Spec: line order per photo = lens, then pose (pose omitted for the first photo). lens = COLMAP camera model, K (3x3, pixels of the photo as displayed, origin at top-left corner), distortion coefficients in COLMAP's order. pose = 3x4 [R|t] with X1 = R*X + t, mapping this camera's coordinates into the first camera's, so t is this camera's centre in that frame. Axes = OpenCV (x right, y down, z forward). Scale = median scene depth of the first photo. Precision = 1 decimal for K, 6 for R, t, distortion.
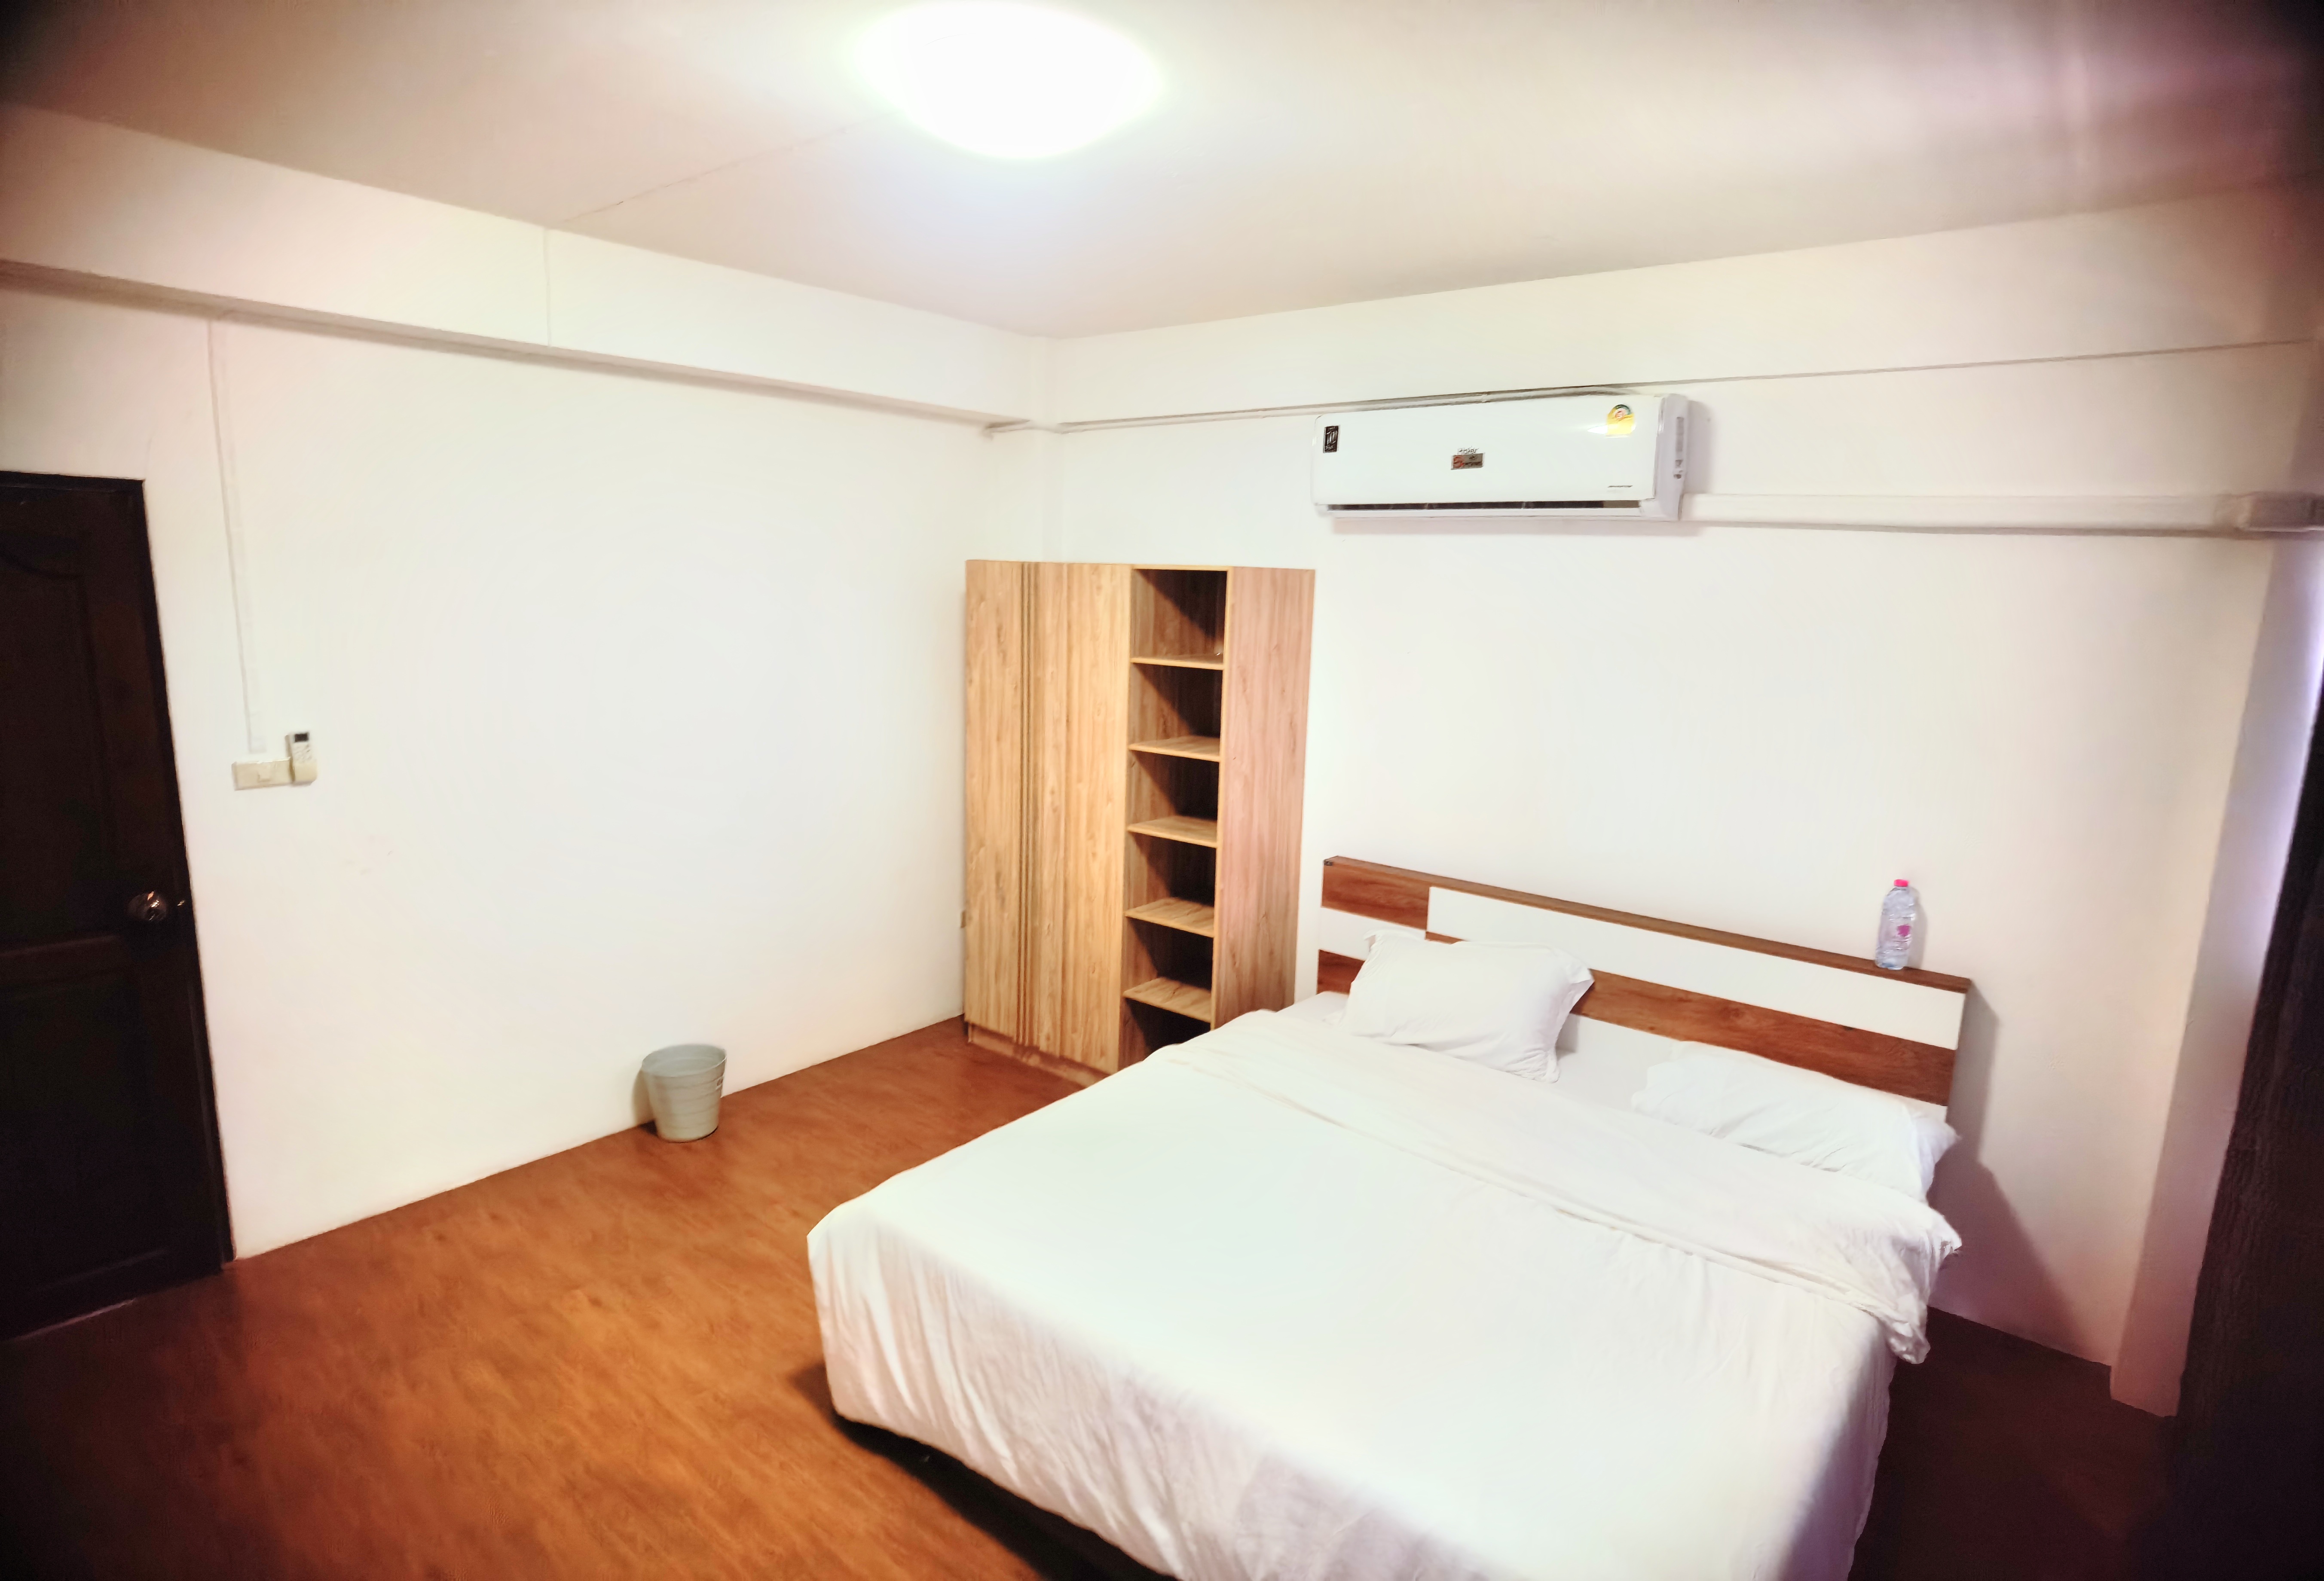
lens RADIAL K [[1190.9, 0, 1198.9], [0, 1190.9, 806.6], [0, 0, 1]] dist [-0.047049, -0.000534]
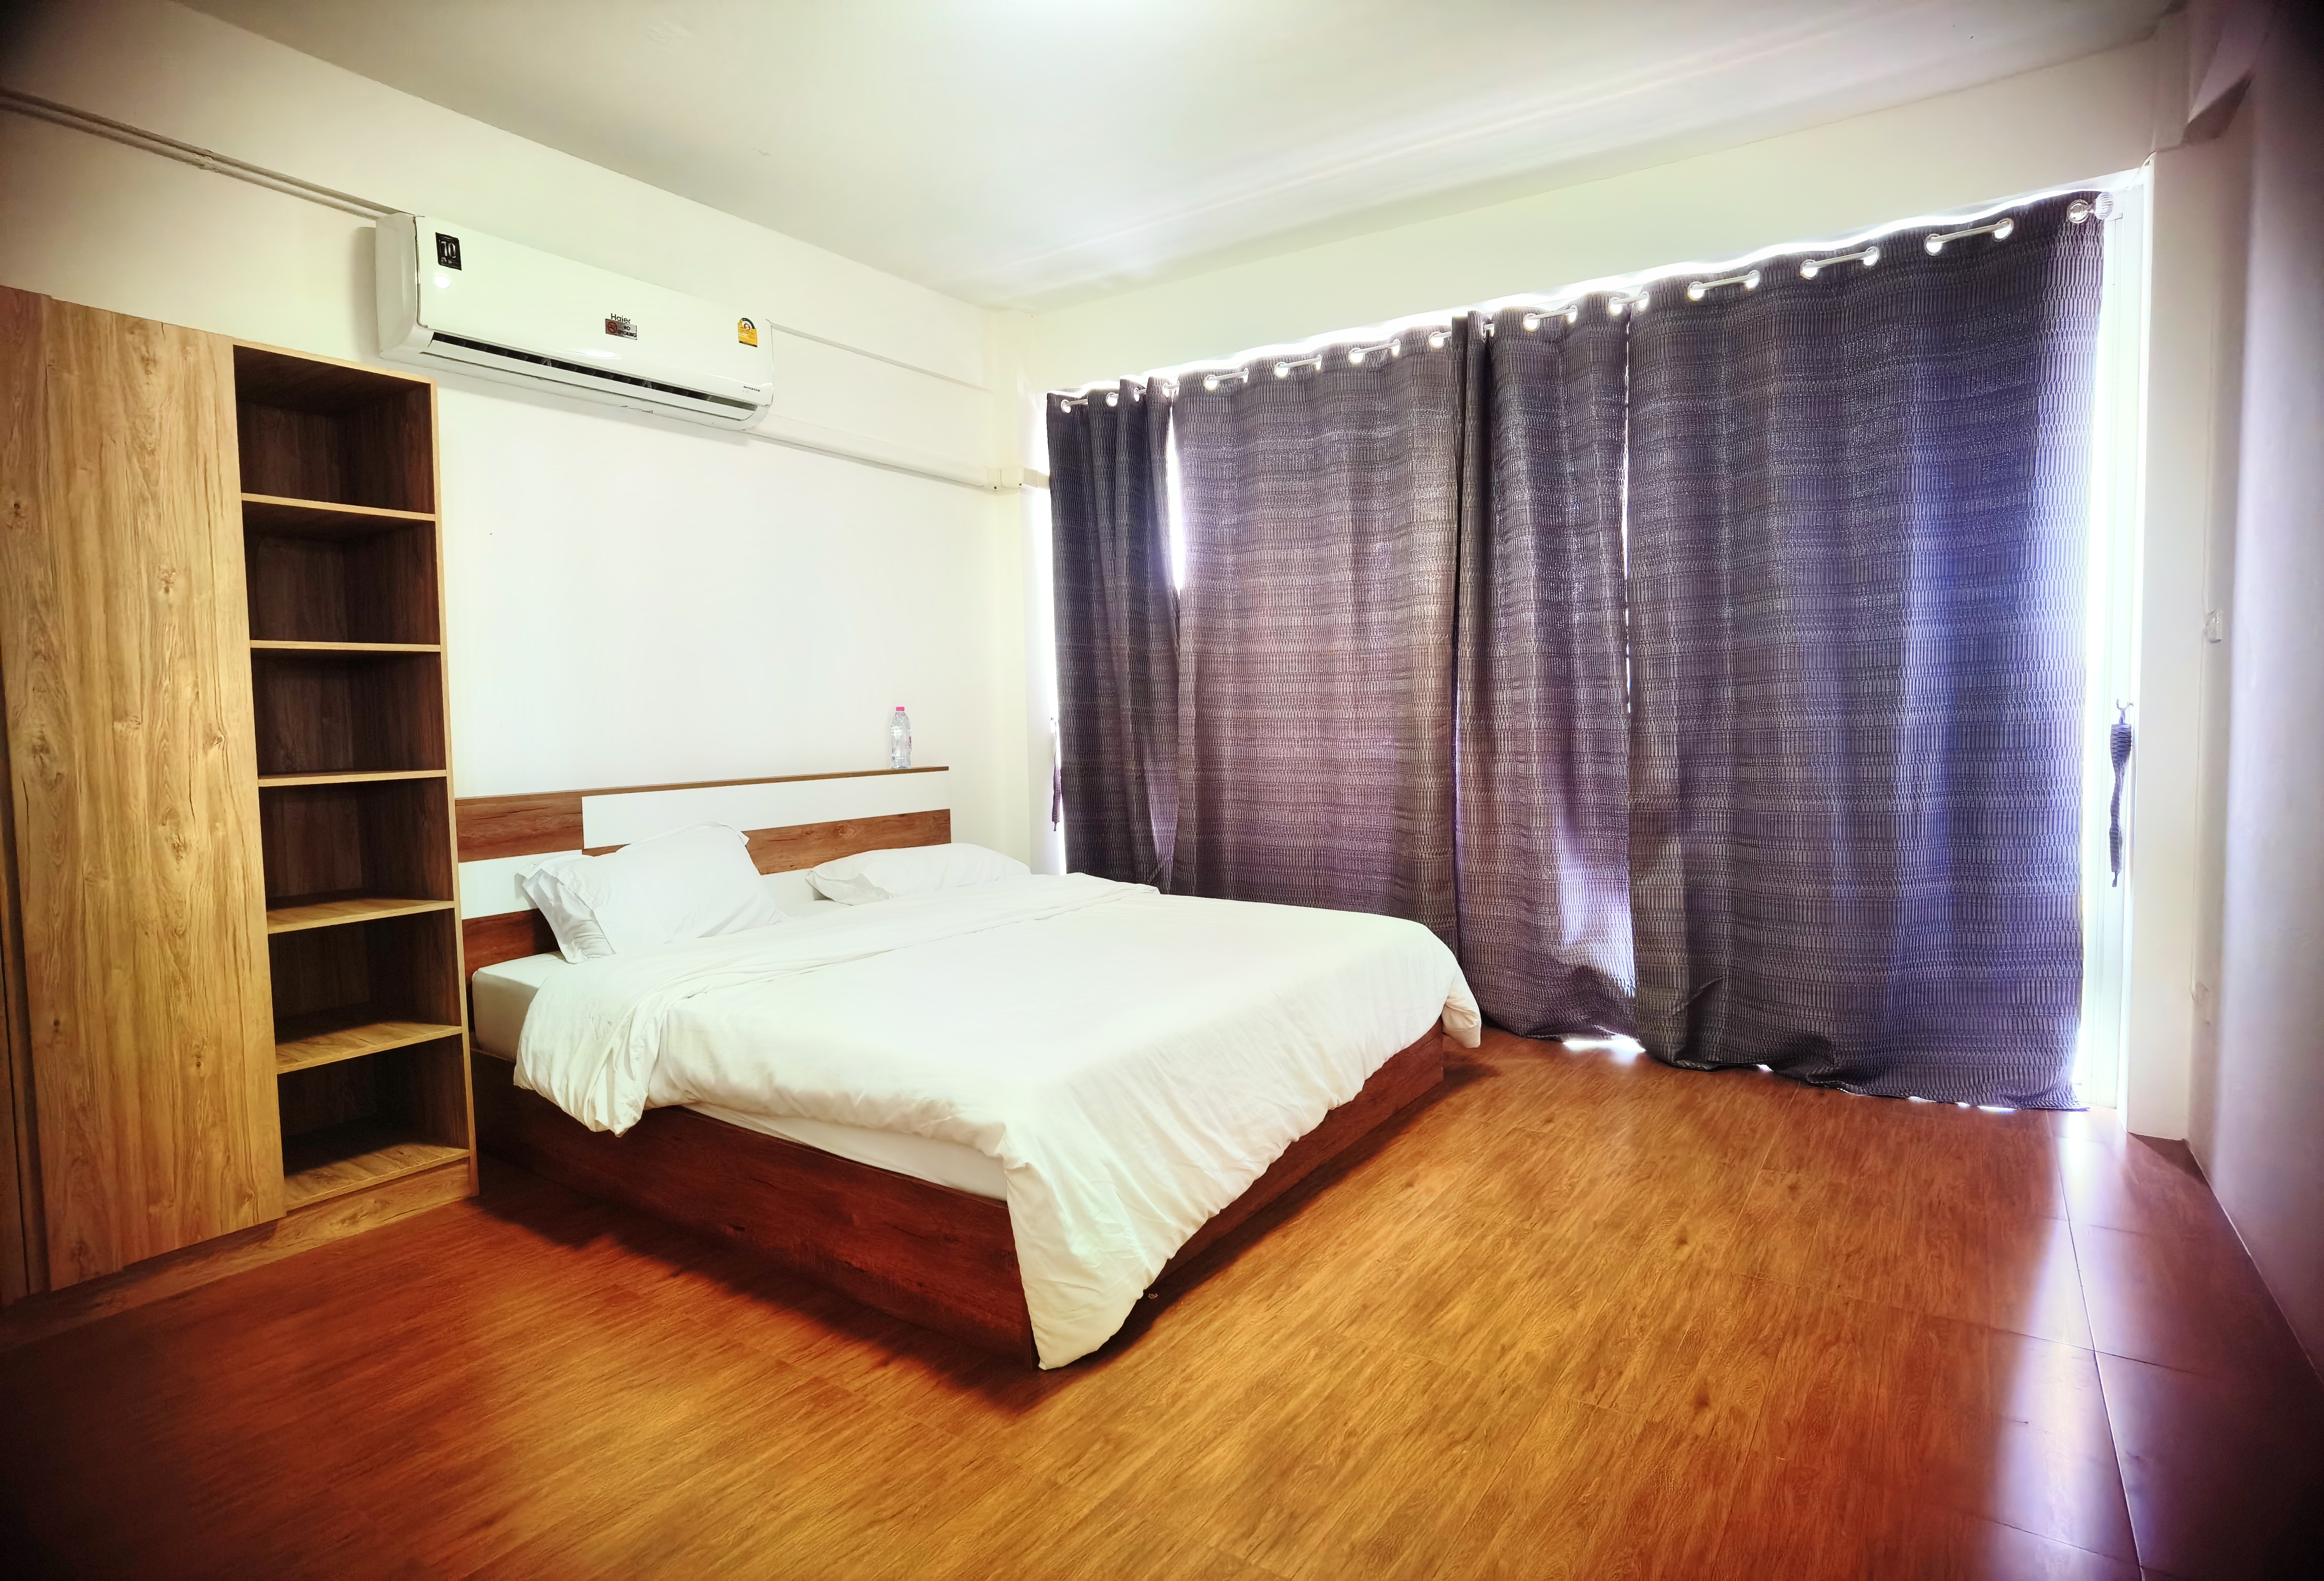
lens RADIAL K [[1190.9, 0, 1179.8], [0, 1190.9, 788.7], [0, 0, 1]] dist [-0.017510, -0.007172]
pose [[-0.106627, -0.101242, 0.989131, -0.283021], [0.185509, 0.975309, 0.119825, 0.014723], [-0.976840, 0.196270, -0.085213, 0.248144]]
